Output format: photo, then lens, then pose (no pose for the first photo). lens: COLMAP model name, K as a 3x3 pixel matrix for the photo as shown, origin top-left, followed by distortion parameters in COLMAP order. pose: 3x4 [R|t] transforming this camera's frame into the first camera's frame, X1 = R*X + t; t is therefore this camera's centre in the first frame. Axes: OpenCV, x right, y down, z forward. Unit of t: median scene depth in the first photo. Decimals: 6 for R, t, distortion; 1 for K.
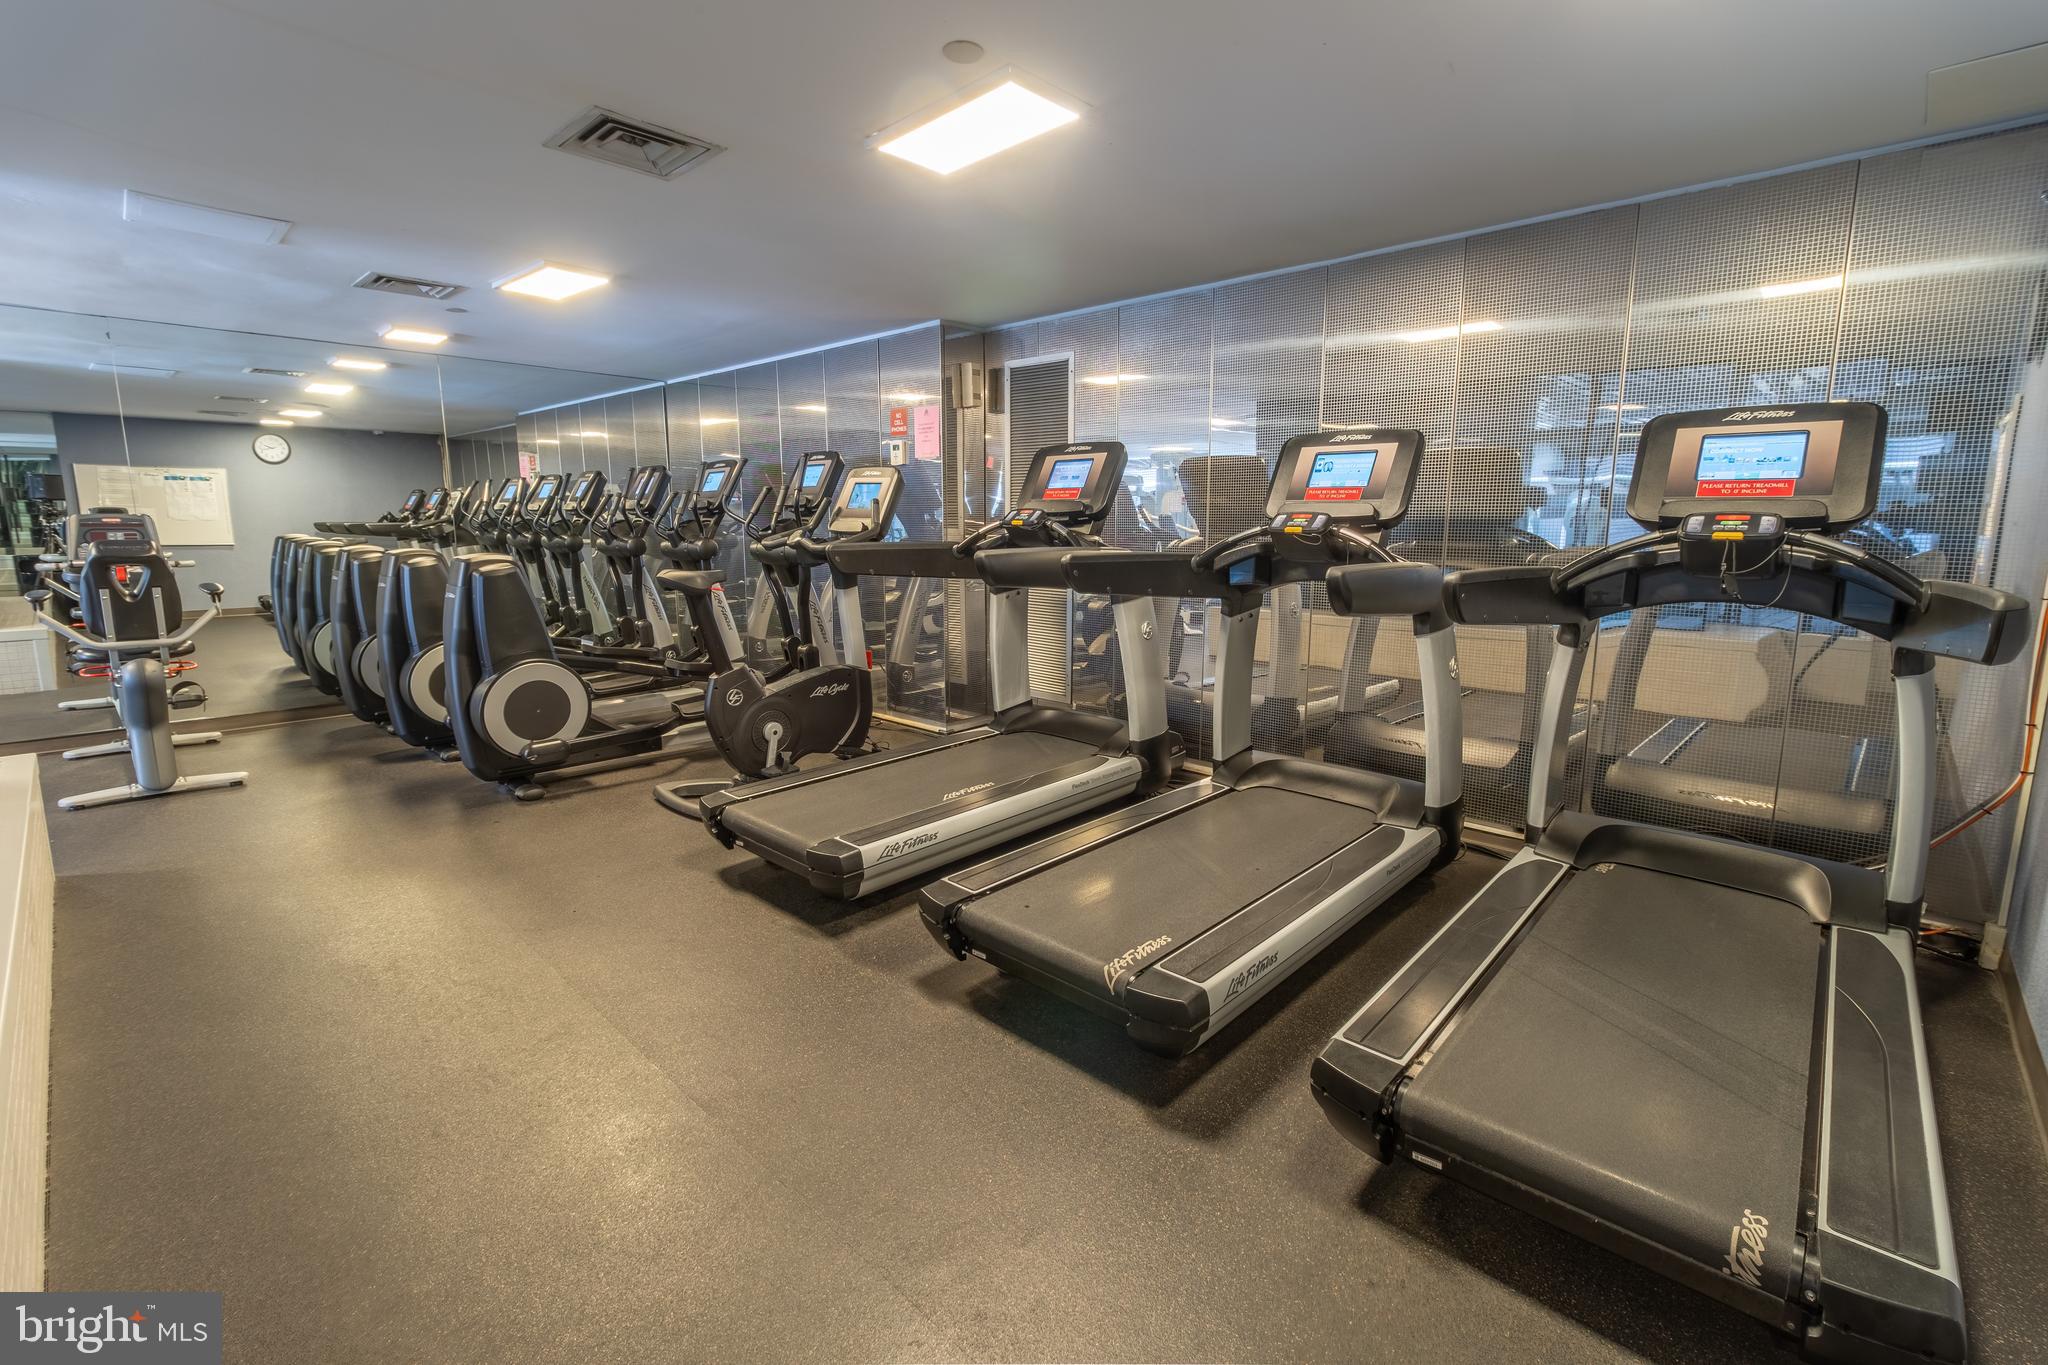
lens RADIAL K [[869.3, 0, 1027.2], [0, 869.3, 648.8], [0, 0, 1]] dist [0.001208, 0.000116]
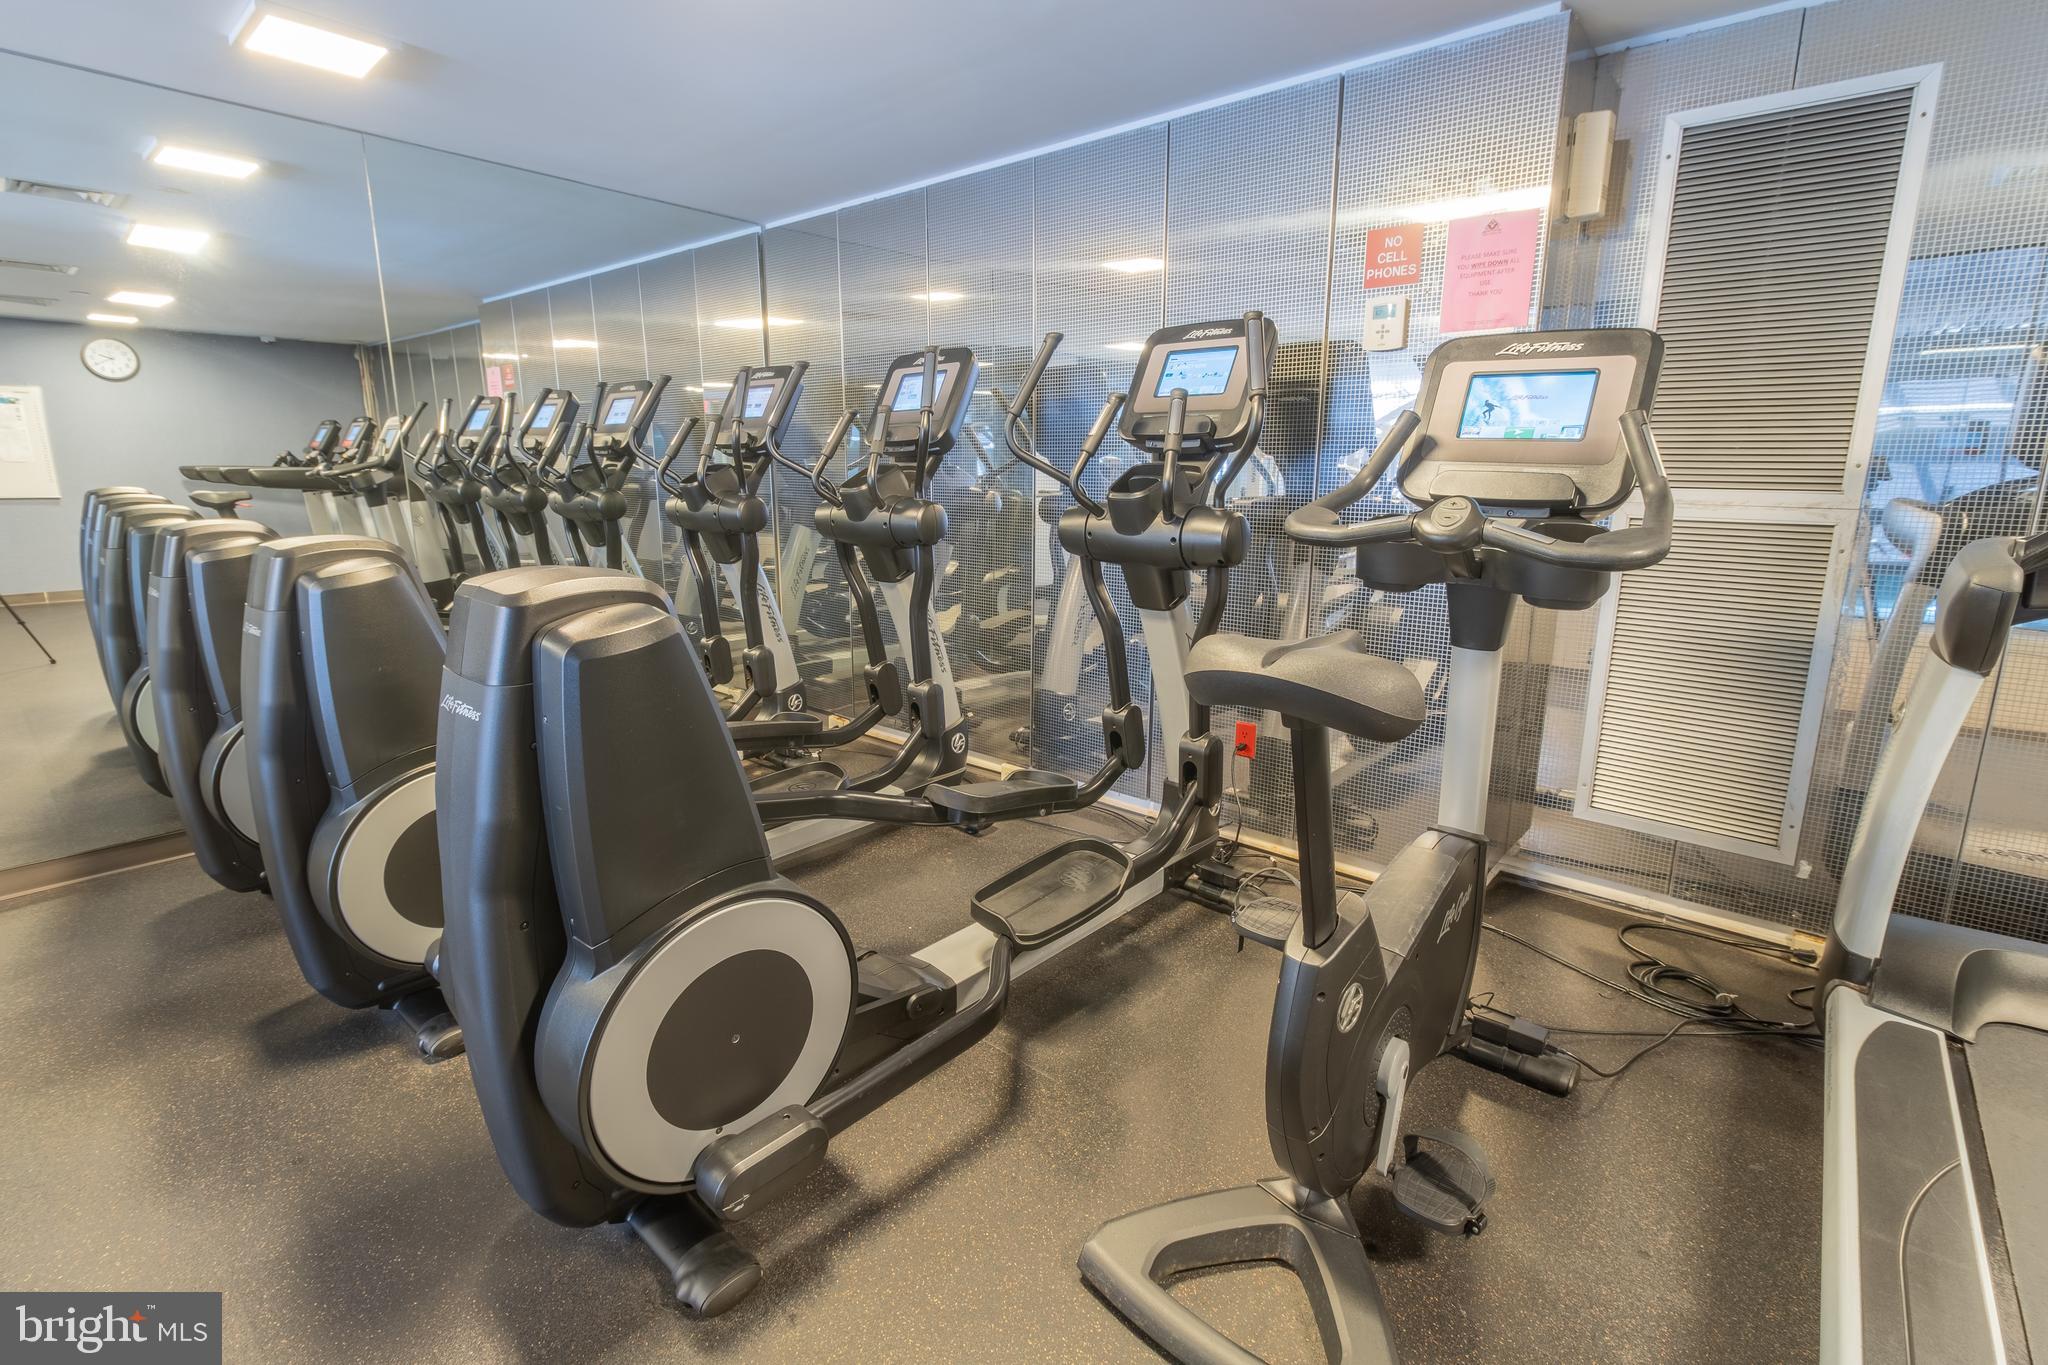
lens RADIAL K [[910.0, 0, 1034.6], [0, 910.0, 643.8], [0, 0, 1]] dist [-0.001857, 0.000168]
pose [[0.998974, -0.004844, 0.045031, -0.252942], [0.002725, 0.998891, 0.047011, -0.053683], [-0.045209, -0.046840, 0.997879, 0.356878]]
